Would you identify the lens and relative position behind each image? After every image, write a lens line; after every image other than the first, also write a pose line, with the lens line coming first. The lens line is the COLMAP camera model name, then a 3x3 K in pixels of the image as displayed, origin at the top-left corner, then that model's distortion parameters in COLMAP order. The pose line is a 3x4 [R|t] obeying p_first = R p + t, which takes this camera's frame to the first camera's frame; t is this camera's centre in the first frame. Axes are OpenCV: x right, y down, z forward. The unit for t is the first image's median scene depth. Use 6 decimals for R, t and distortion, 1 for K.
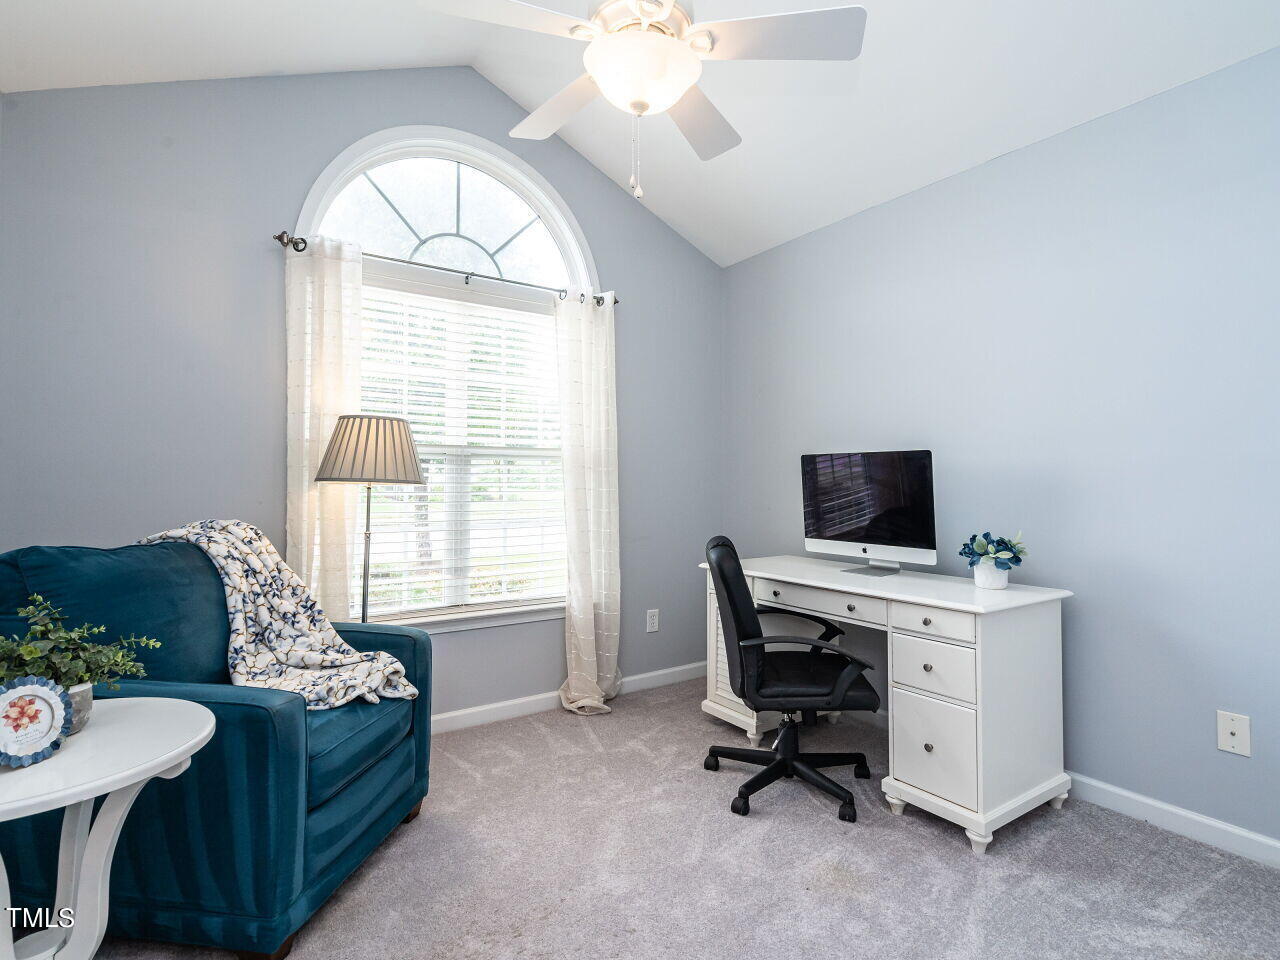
lens RADIAL K [[667.6, 0, 636.8], [0, 667.6, 490.5], [0, 0, 1]] dist [-0.000931, 0.000498]
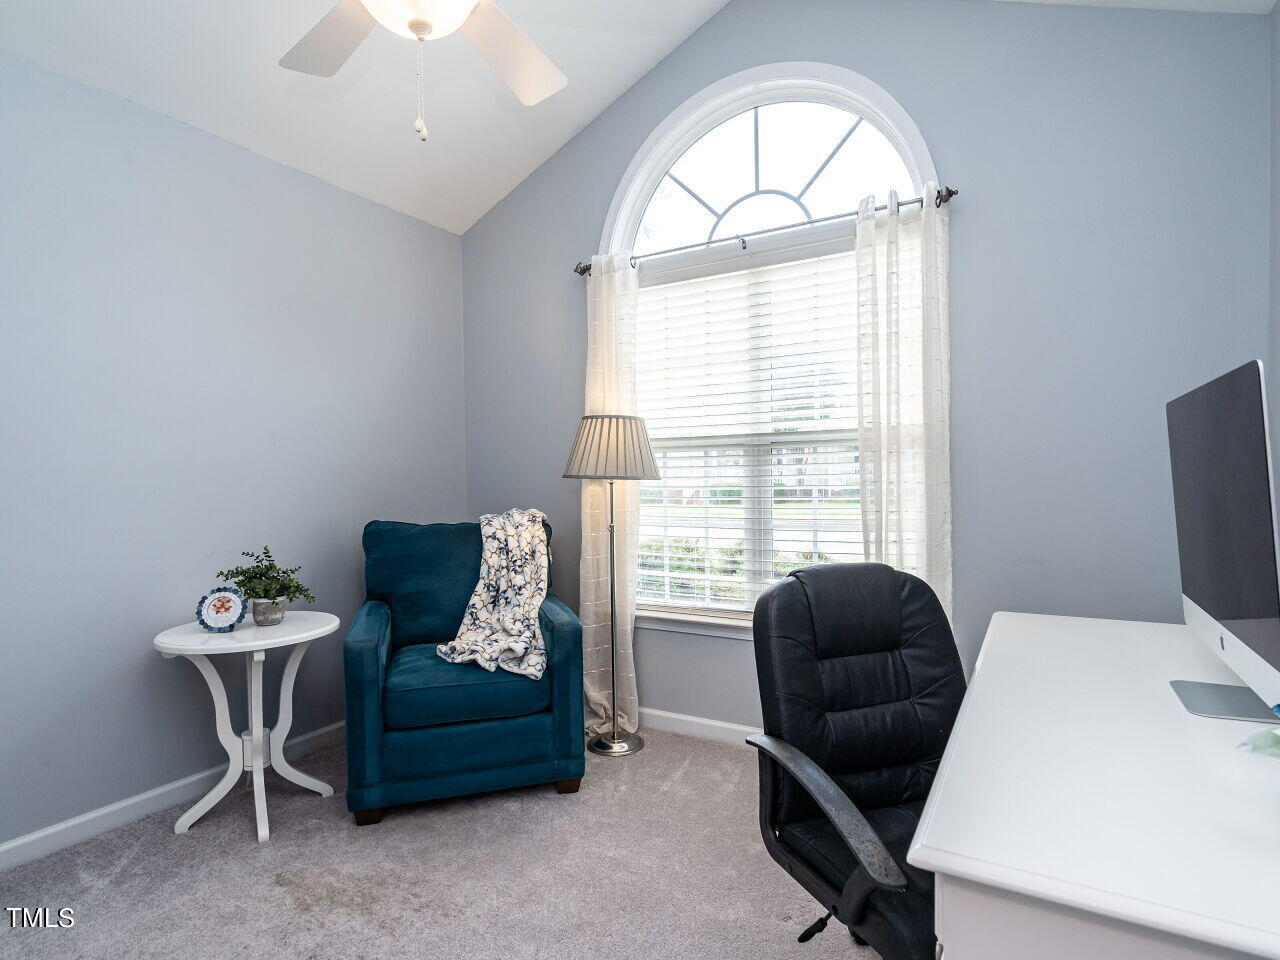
lens RADIAL K [[673.8, 0, 636.2], [0, 673.8, 516.5], [0, 0, 1]] dist [-0.003755, -0.000323]
pose [[0.408495, 0.045530, -0.911624, 0.598726], [0.005887, 0.998603, 0.052513, -0.007699], [0.912742, -0.026818, 0.407656, 0.593155]]
